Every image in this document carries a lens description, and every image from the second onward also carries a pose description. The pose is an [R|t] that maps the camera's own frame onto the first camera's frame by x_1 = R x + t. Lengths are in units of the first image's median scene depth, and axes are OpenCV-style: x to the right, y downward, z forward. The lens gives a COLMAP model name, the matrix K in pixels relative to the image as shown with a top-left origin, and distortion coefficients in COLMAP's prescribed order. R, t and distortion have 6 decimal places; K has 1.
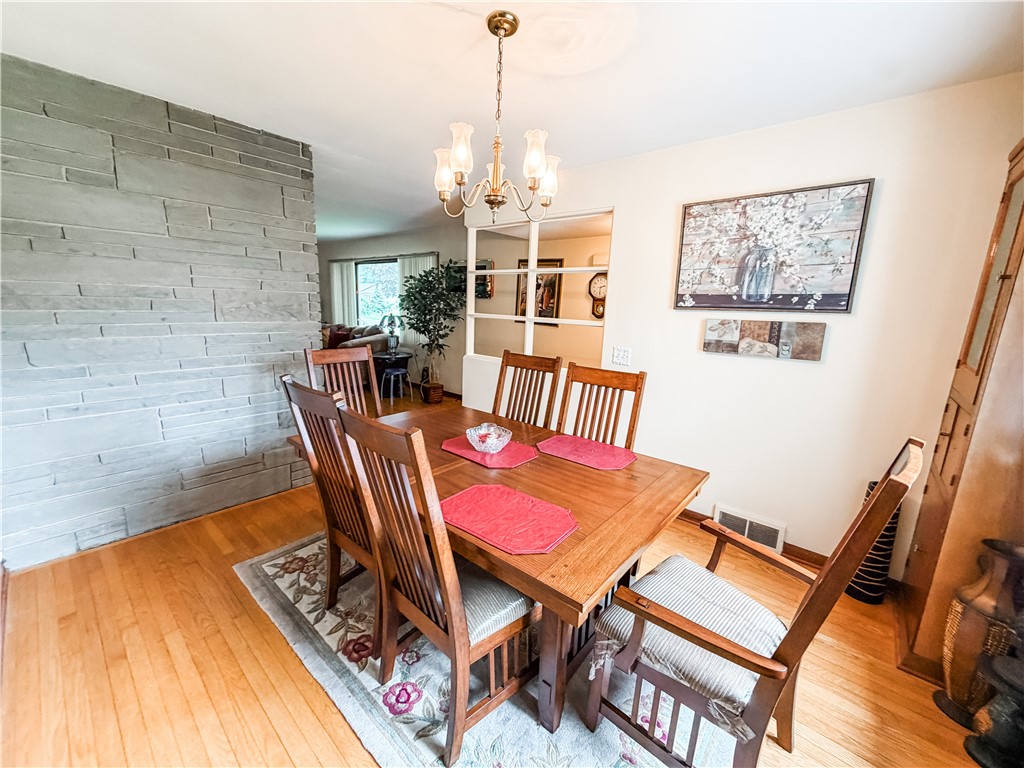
lens RADIAL K [[410.0, 0, 512.0], [0, 410.0, 384.0], [0, 0, 1]] dist [0.000823, -0.000036]
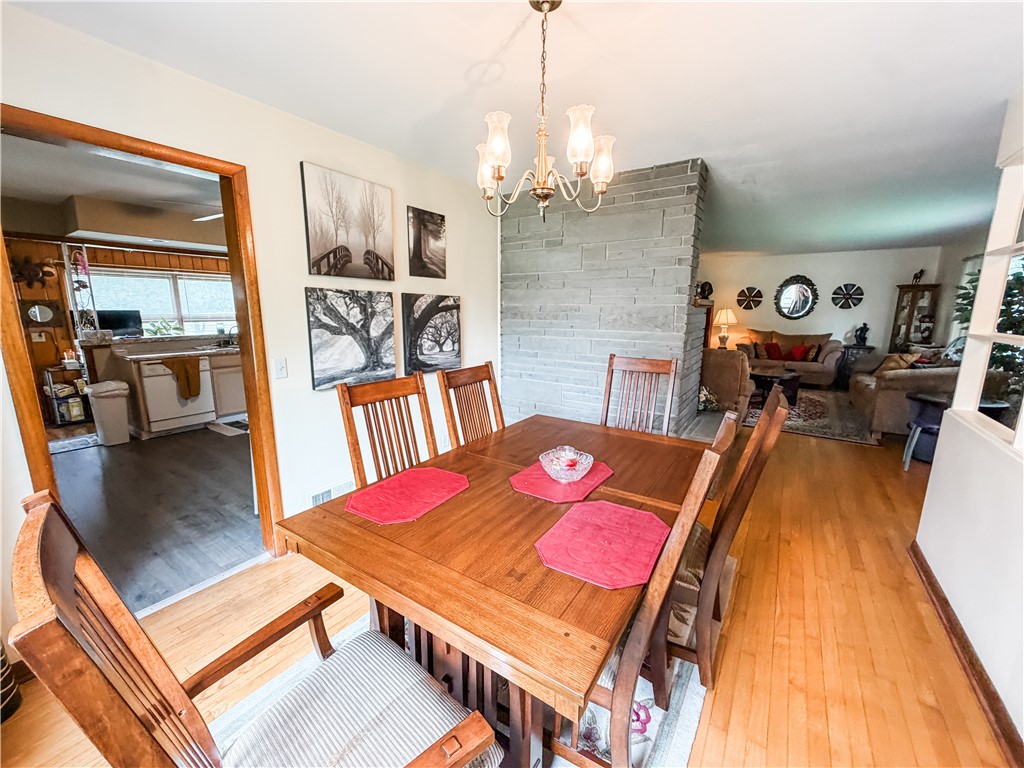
lens RADIAL K [[408.6, 0, 507.7], [0, 408.6, 385.3], [0, 0, 1]] dist [0.000726, -0.000310]
pose [[0.101553, 0.149612, -0.983516, 0.607948], [-0.196981, 0.972077, 0.127533, -0.091170], [0.975134, 0.180783, 0.128188, 0.603710]]
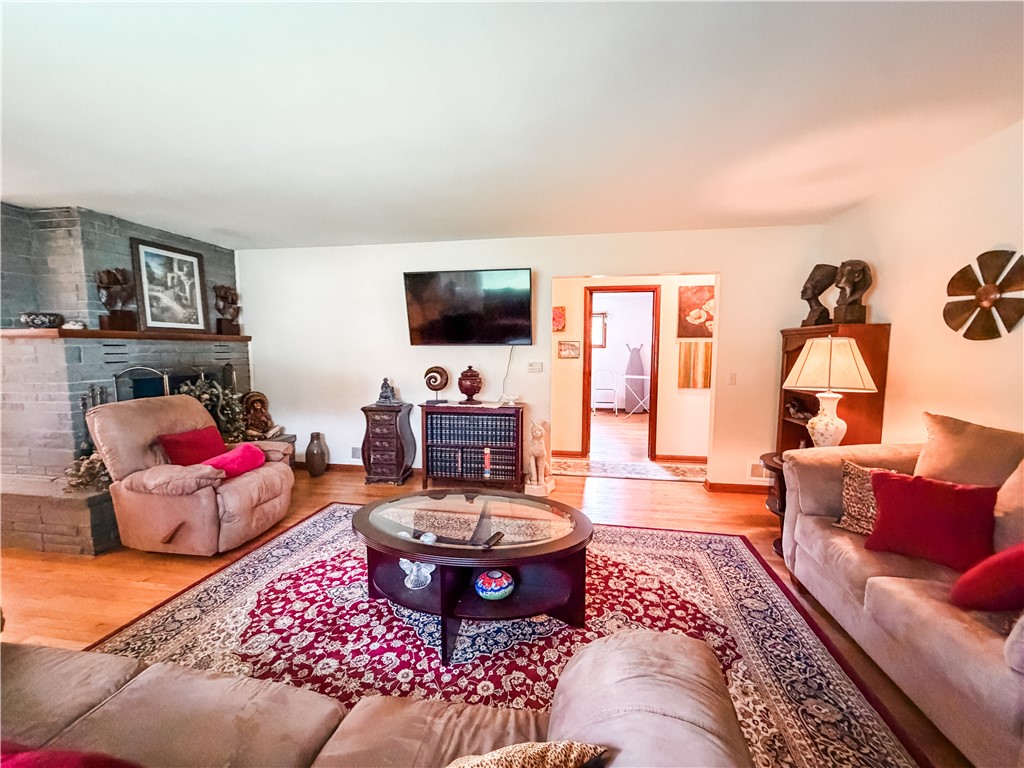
lens RADIAL K [[408.6, 0, 507.7], [0, 408.6, 385.3], [0, 0, 1]] dist [0.000726, -0.000310]
pose [[-0.857991, 0.008493, -0.513595, -1.364475], [-0.133054, 0.962063, 0.238183, -0.654652], [0.496134, 0.272694, -0.824311, 3.160390]]
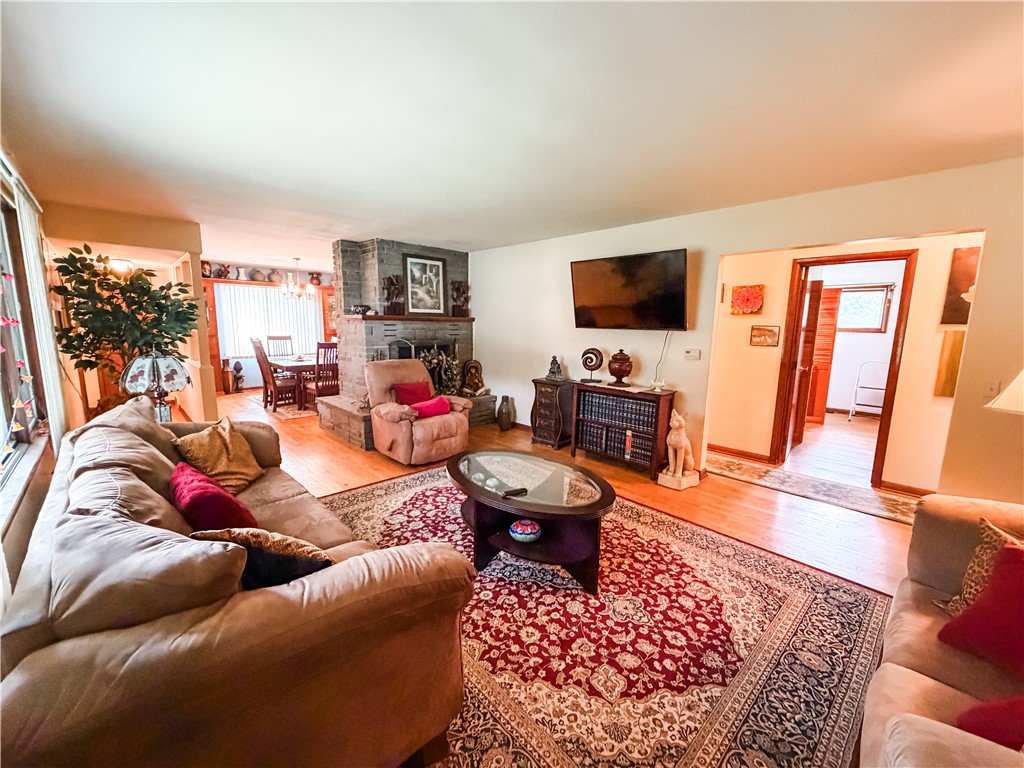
lens RADIAL K [[408.6, 0, 507.7], [0, 408.6, 385.3], [0, 0, 1]] dist [0.000726, -0.000310]
pose [[-0.993439, -0.068670, 0.091449, -1.769626], [-0.032706, 0.936852, 0.348194, -0.752893], [-0.109585, 0.342919, -0.932951, 3.394228]]
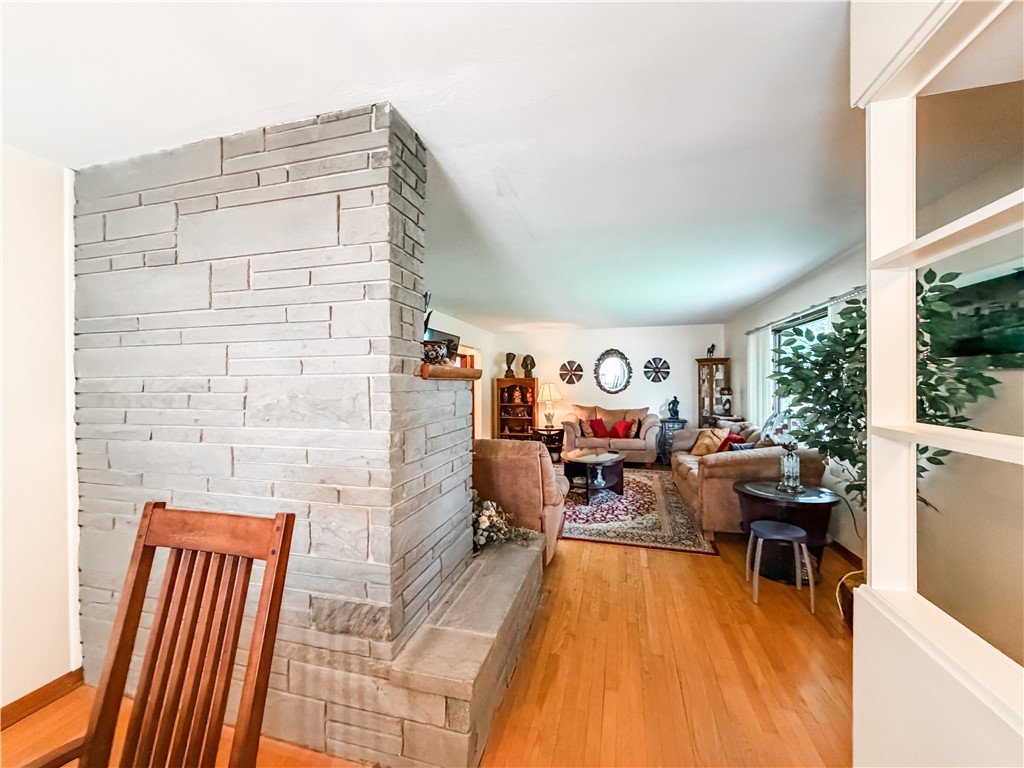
lens RADIAL K [[408.6, 0, 507.7], [0, 408.6, 385.3], [0, 0, 1]] dist [0.000726, -0.000310]
pose [[0.417698, -0.037735, -0.907802, 0.045842], [-0.157191, 0.981070, -0.113107, -0.219825], [0.894885, 0.189943, 0.403859, 1.161153]]
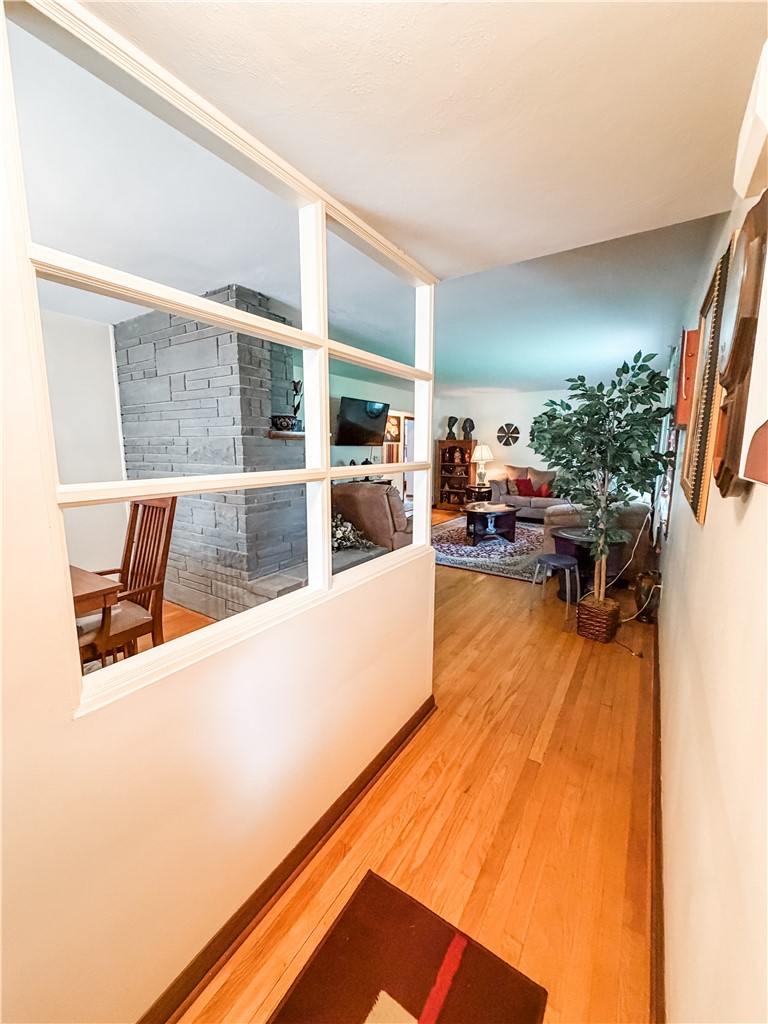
lens RADIAL K [[408.6, 0, 383.5], [0, 408.6, 508.5], [0, 0, 1]] dist [0.000726, -0.000310]
pose [[0.119847, 0.111710, -0.986488, 0.642722], [-0.194223, 0.977087, 0.087050, -0.255839], [0.973609, 0.181166, 0.138798, 1.518847]]
